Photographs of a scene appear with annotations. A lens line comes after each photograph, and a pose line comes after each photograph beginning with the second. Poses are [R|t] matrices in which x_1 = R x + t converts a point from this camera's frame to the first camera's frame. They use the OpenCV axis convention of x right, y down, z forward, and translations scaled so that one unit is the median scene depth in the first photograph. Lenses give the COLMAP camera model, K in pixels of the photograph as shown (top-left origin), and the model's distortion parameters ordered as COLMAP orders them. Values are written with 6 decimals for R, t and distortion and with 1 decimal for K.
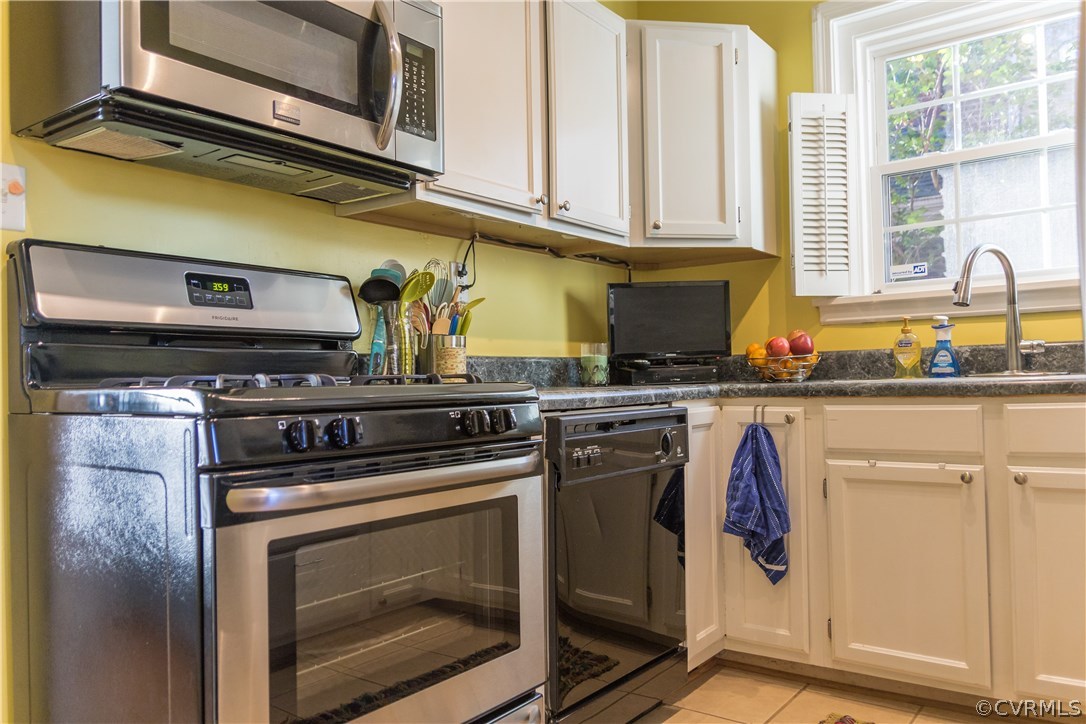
lens RADIAL K [[840.8, 0, 543.5], [0, 840.8, 364.8], [0, 0, 1]] dist [0.007989, -0.008884]
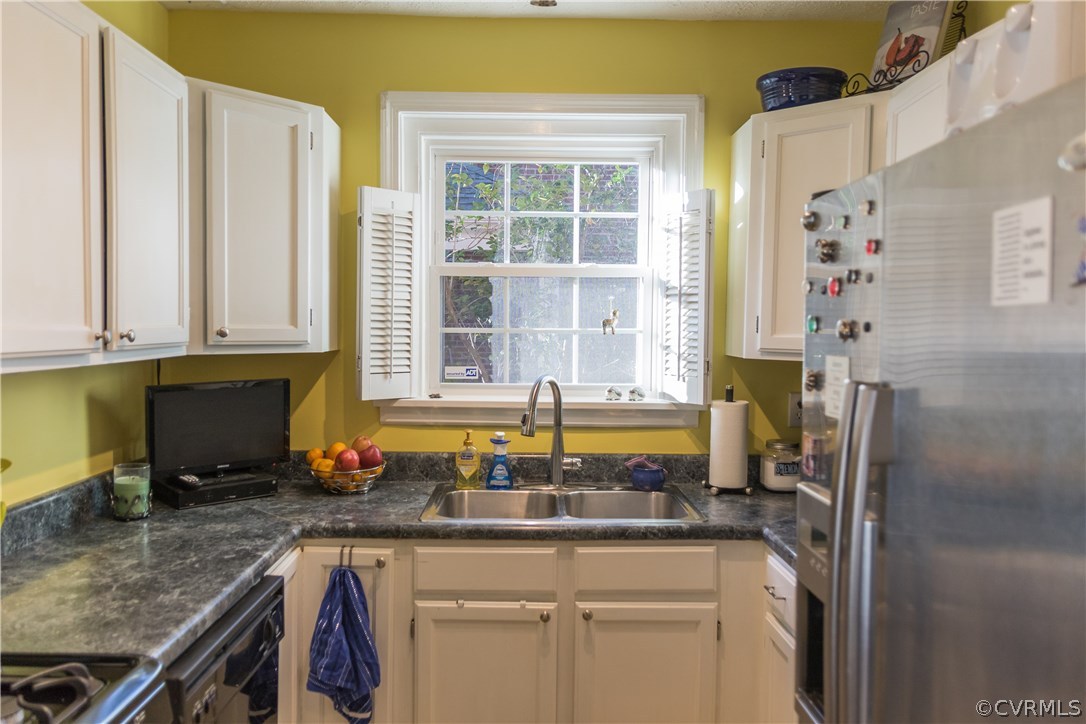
lens RADIAL K [[840.8, 0, 549.4], [0, 840.8, 360.2], [0, 0, 1]] dist [0.007989, -0.008884]
pose [[0.787010, 0.004251, 0.616926, -0.138658], [-0.045729, 0.997627, 0.051462, -0.206616], [-0.615244, -0.068712, 0.785337, 0.125473]]
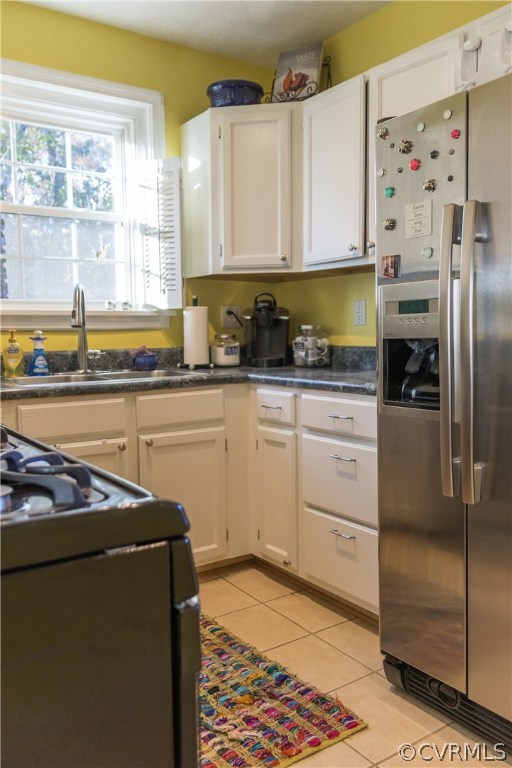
lens RADIAL K [[635.7, 0, 250.5], [0, 635.7, 380.0], [0, 0, 1]] dist [0.011287, 0.001482]
pose [[0.319196, -0.055222, 0.946079, -0.400862], [-0.021513, 0.997621, 0.065489, -0.053068], [-0.947445, -0.041256, 0.317249, 0.340042]]
